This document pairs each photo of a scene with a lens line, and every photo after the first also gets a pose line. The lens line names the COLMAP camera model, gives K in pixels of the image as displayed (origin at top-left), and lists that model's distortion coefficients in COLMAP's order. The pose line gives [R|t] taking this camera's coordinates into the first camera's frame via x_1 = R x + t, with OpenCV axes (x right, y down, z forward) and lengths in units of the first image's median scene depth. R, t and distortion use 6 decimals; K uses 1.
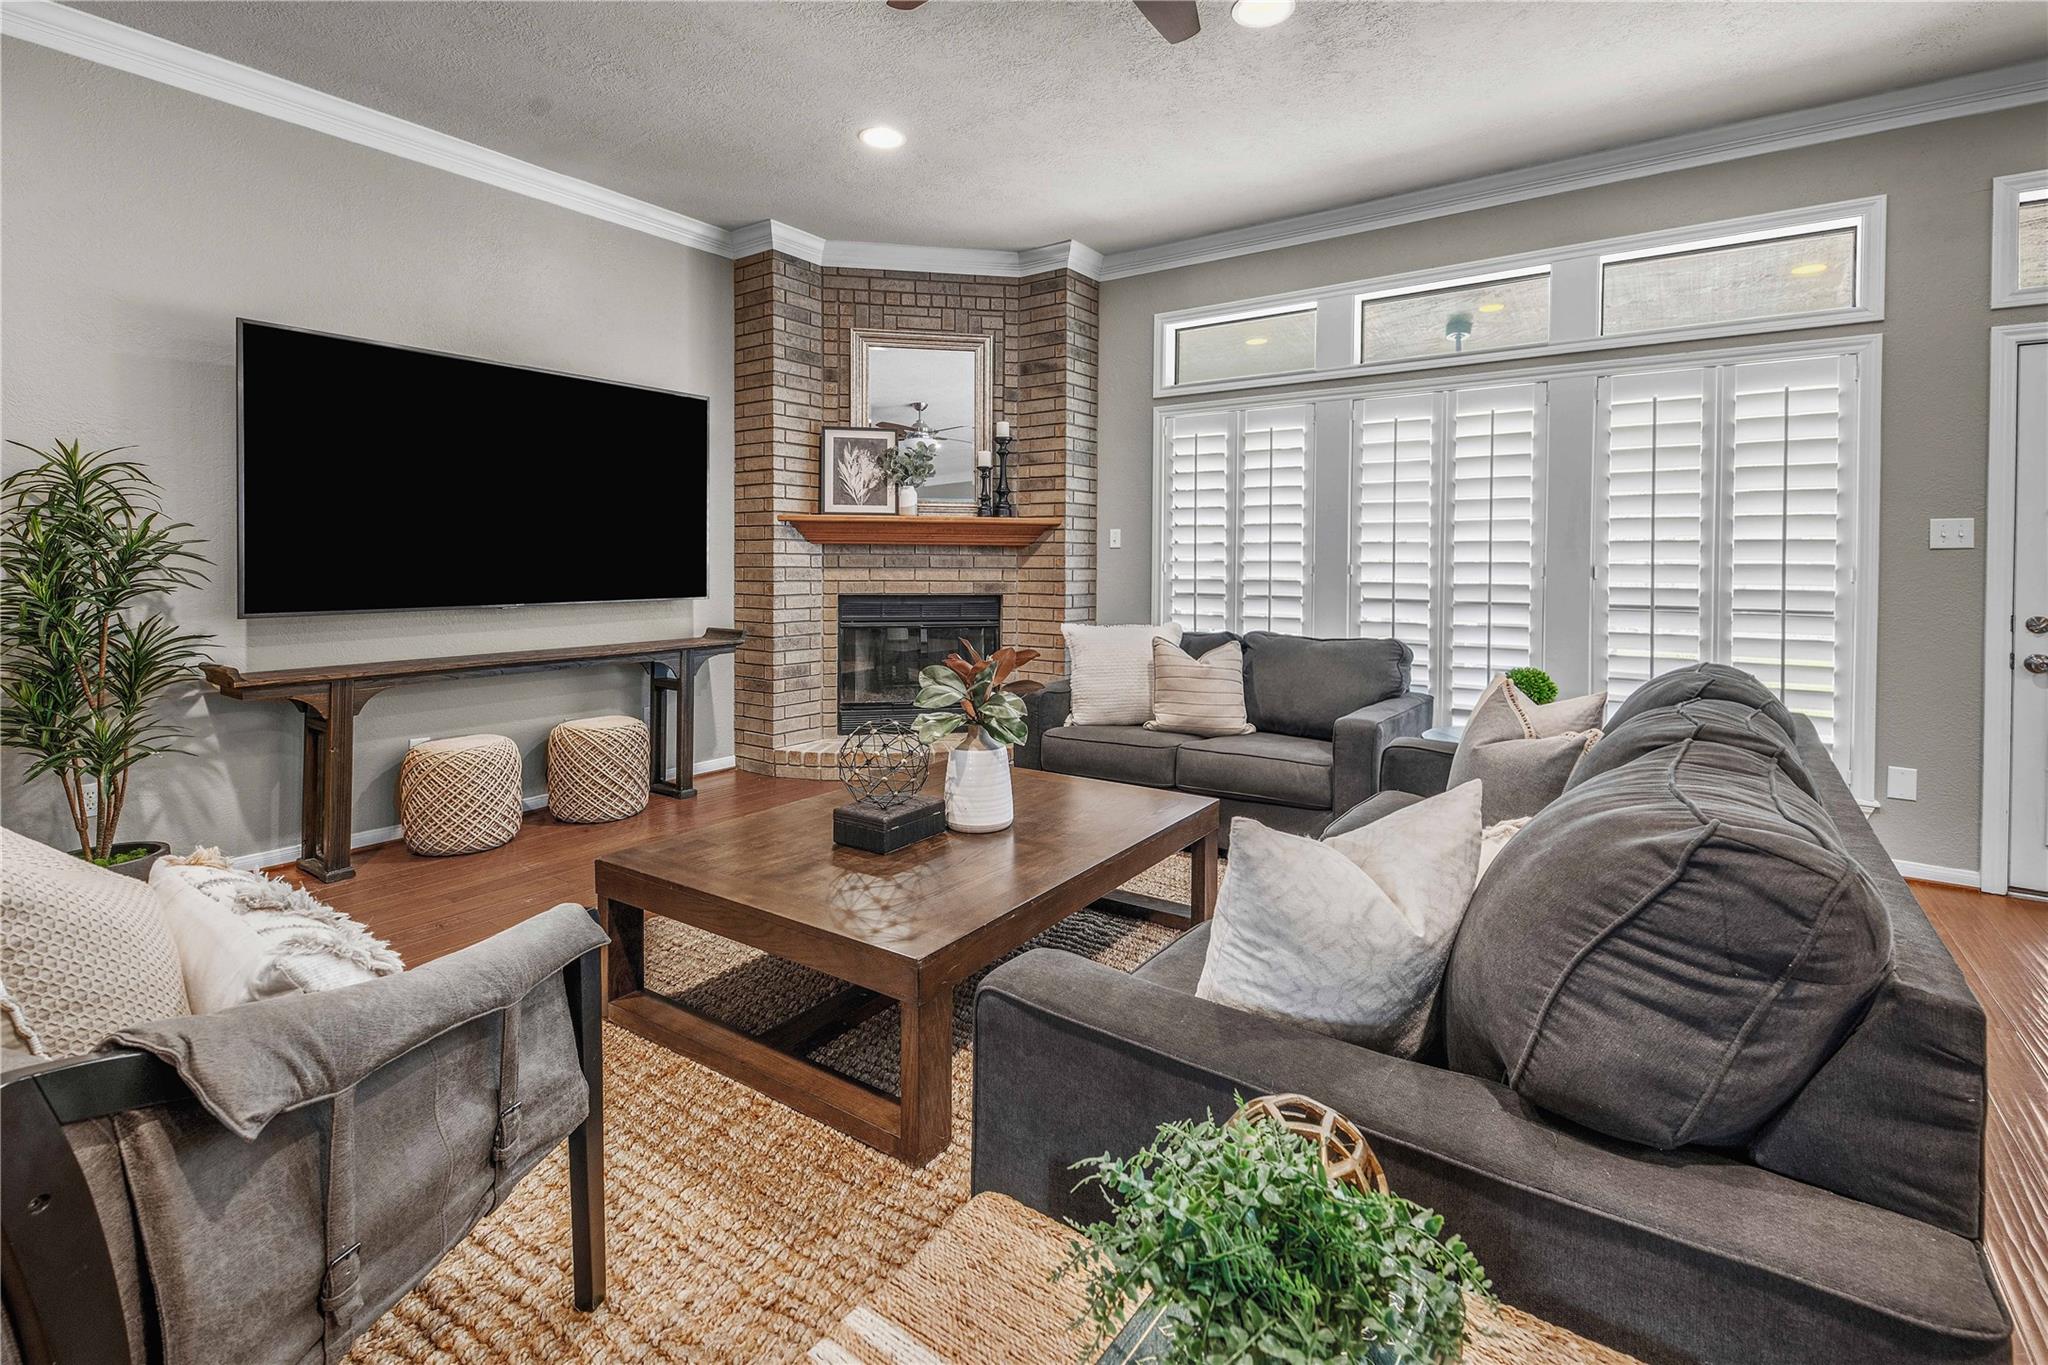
lens RADIAL K [[944.2, 0, 1029.5], [0, 944.2, 572.2], [0, 0, 1]] dist [0.019876, -0.000126]
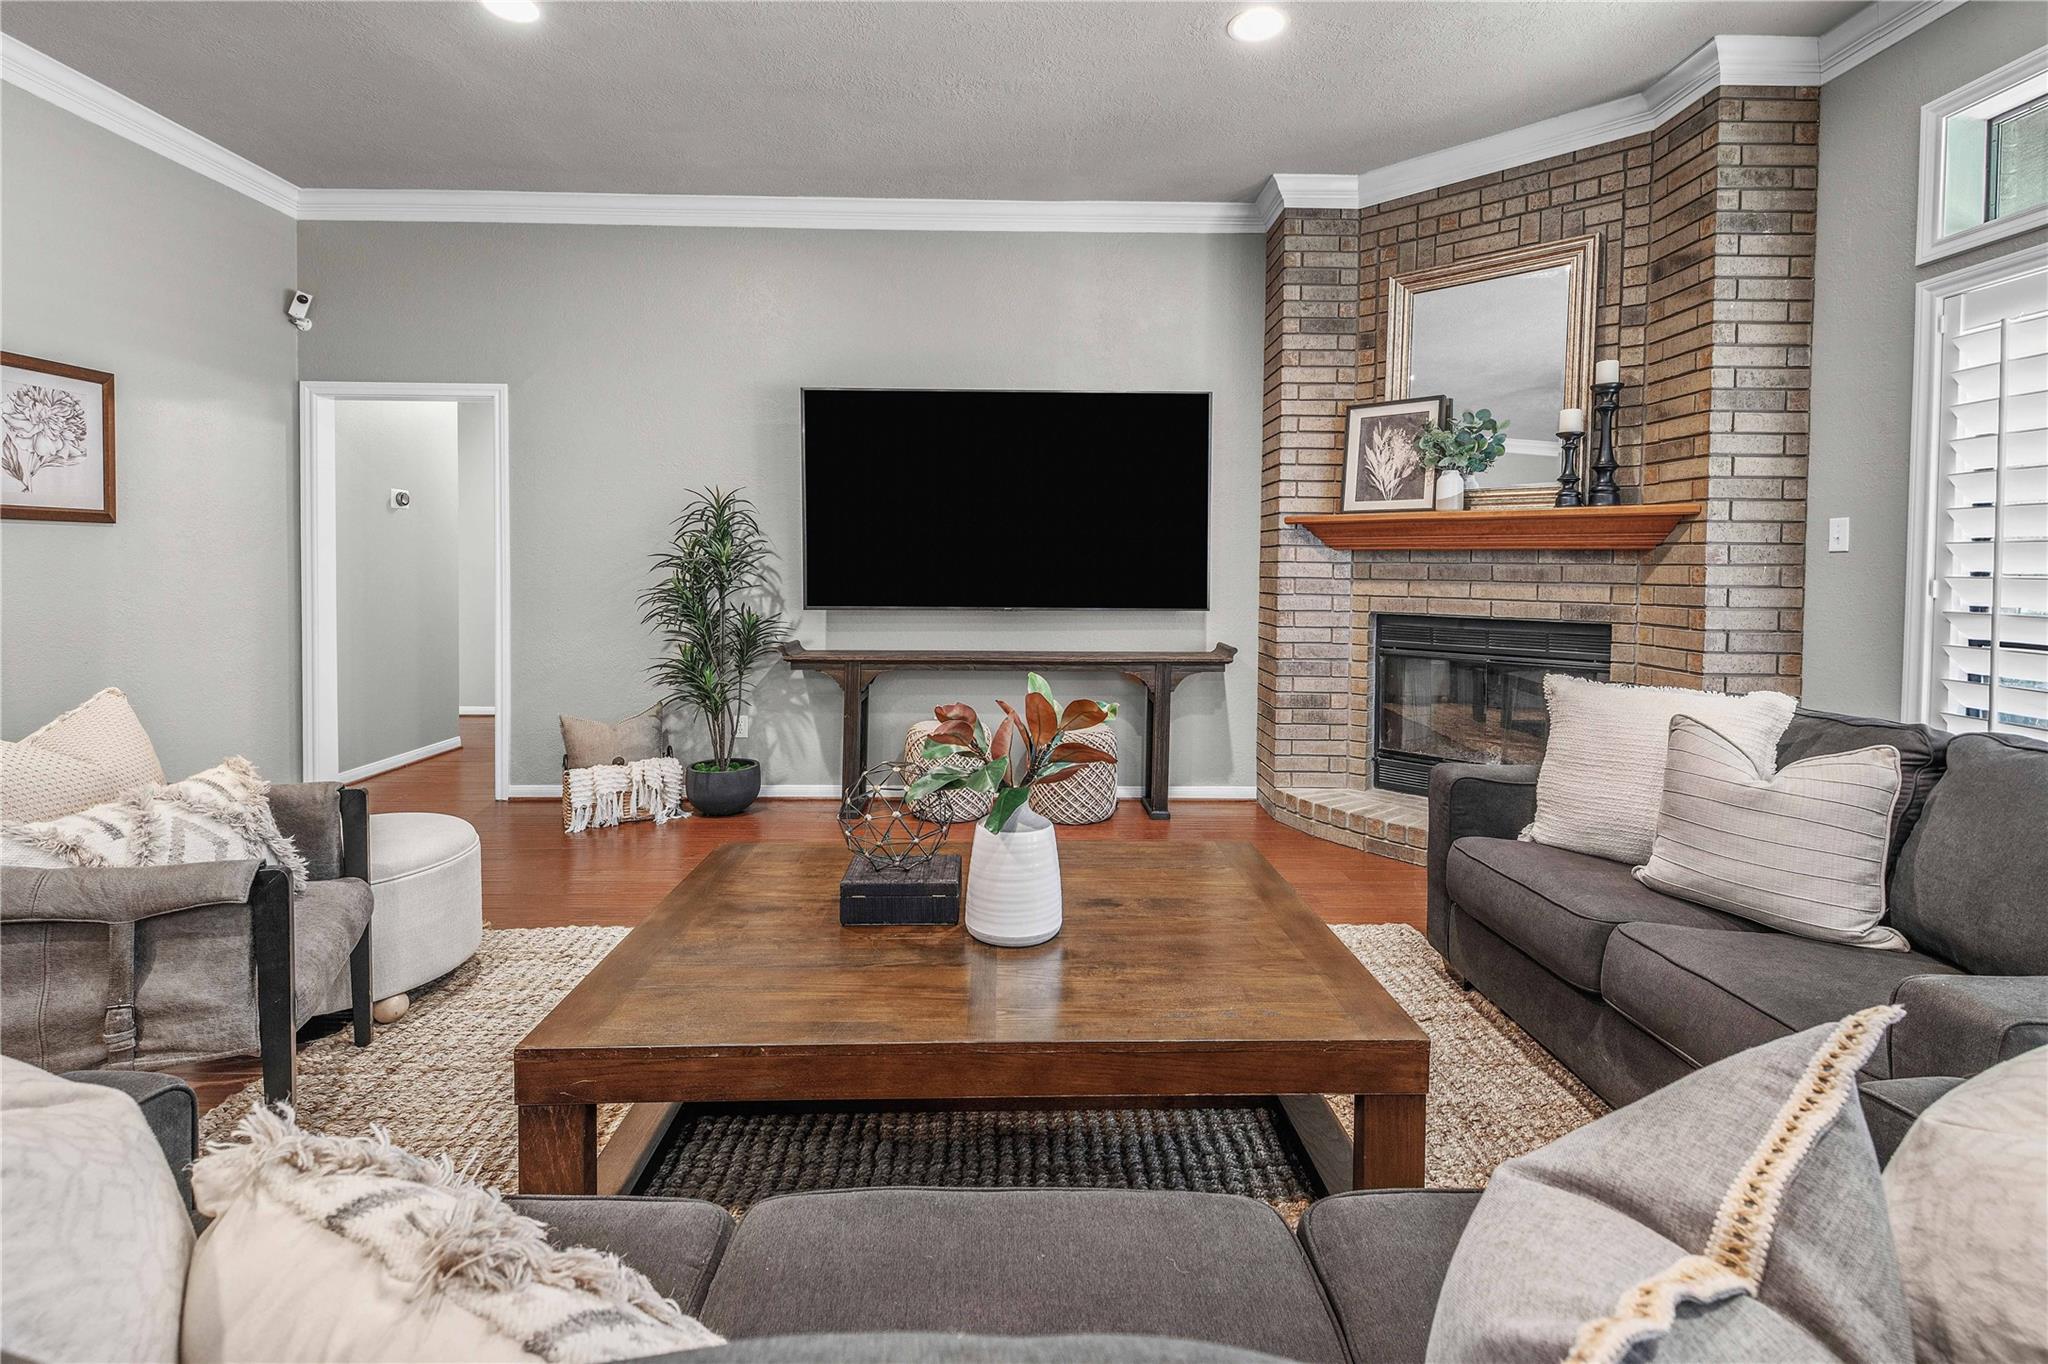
lens RADIAL K [[929.2, 0, 1028.0], [0, 929.2, 585.2], [0, 0, 1]] dist [0.022304, -0.014594]
pose [[0.591765, 0.019182, -0.805882, 0.264609], [-0.015888, 0.999800, 0.012131, -0.004777], [0.805954, 0.005625, 0.591952, 0.295340]]
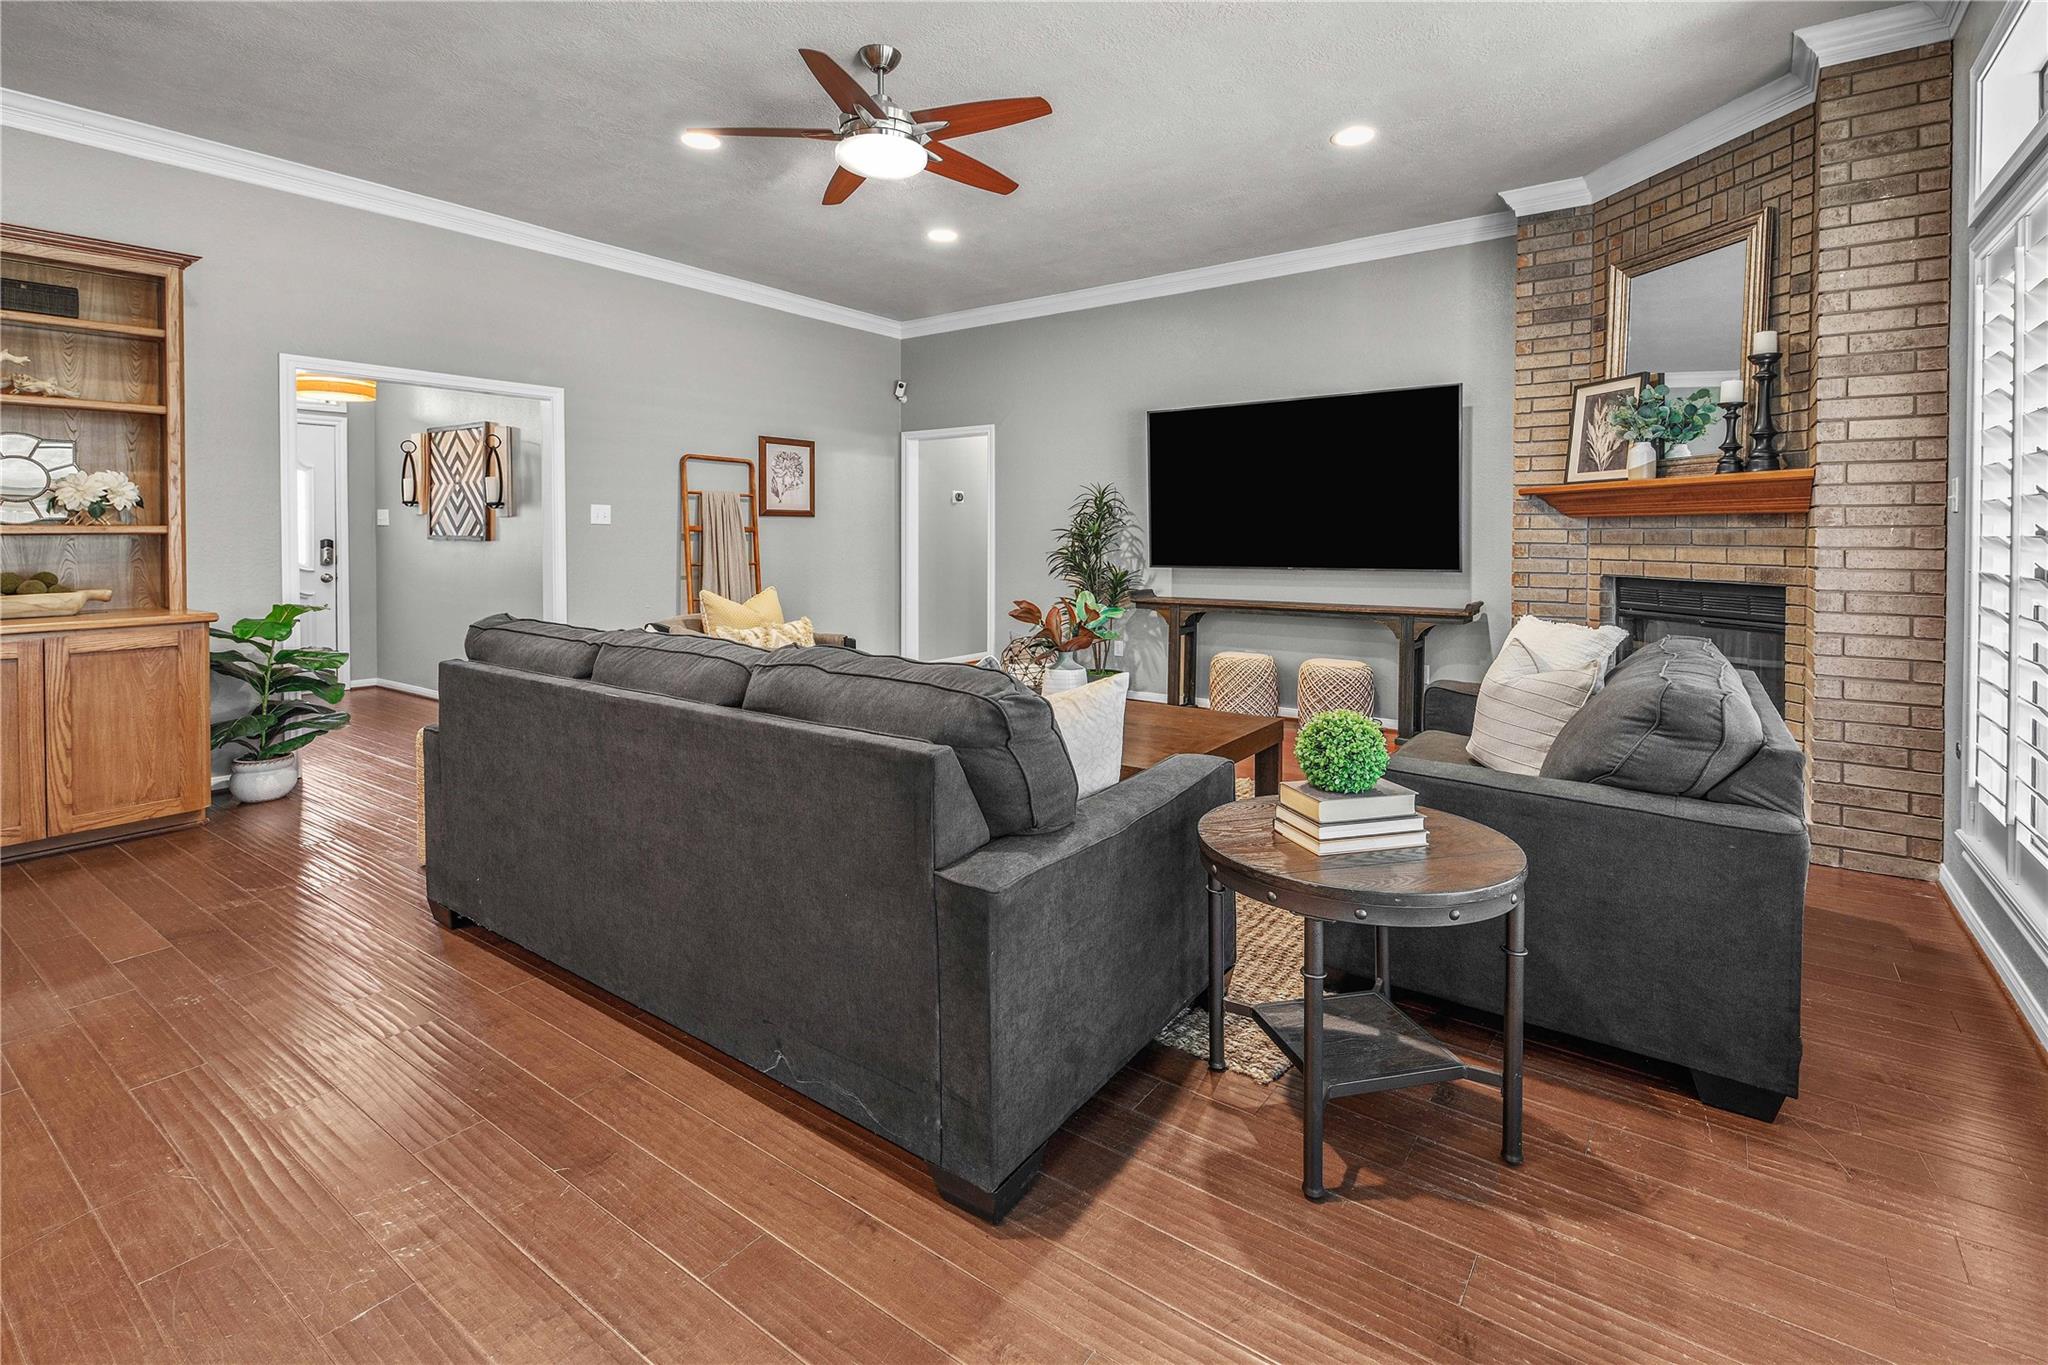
lens RADIAL K [[951.2, 0, 1033.6], [0, 951.2, 543.2], [0, 0, 1]] dist [0.002015, -0.000655]
pose [[-0.008908, 0.004343, -0.999951, 0.675266], [-0.011920, 0.999919, 0.004449, -0.003341], [0.999889, 0.011959, -0.008855, 0.486443]]
